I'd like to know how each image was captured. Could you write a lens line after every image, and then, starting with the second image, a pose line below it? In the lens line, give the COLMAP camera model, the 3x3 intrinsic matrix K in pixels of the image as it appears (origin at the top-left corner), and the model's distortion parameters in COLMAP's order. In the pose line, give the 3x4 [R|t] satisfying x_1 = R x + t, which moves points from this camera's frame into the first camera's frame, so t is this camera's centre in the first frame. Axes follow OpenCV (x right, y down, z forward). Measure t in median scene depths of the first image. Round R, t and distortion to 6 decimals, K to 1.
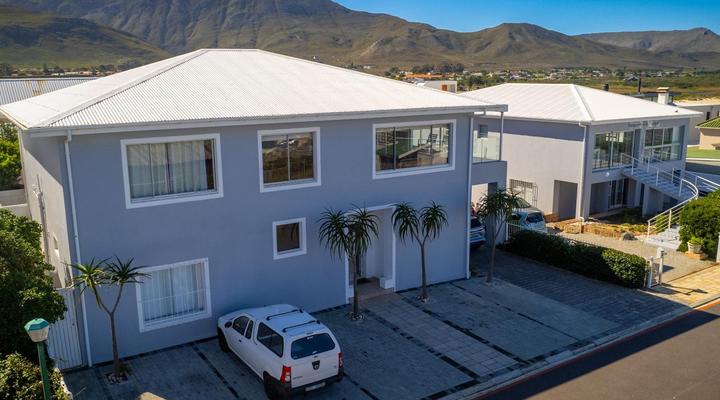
lens RADIAL K [[610.3, 0, 358.5], [0, 610.3, 202.1], [0, 0, 1]] dist [-0.059166, 0.006993]
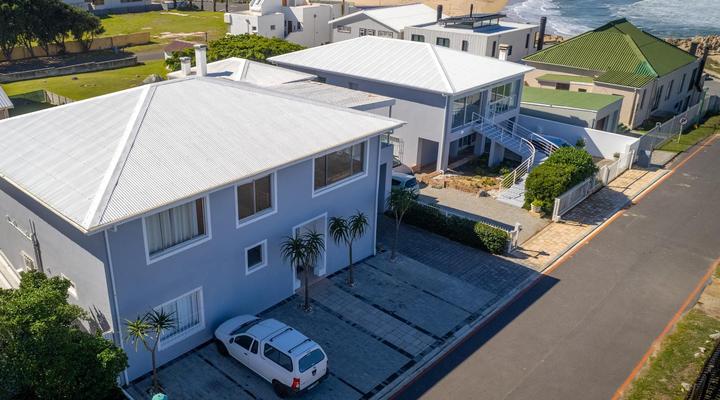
lens RADIAL K [[610.3, 0, 291.2], [0, 610.3, 195.5], [0, 0, 1]] dist [-0.059166, 0.006993]
pose [[0.980767, -0.072406, 0.181253, -0.258627], [0.035906, 0.979728, 0.197090, -0.307456], [-0.191849, -0.186792, 0.963485, -0.200403]]
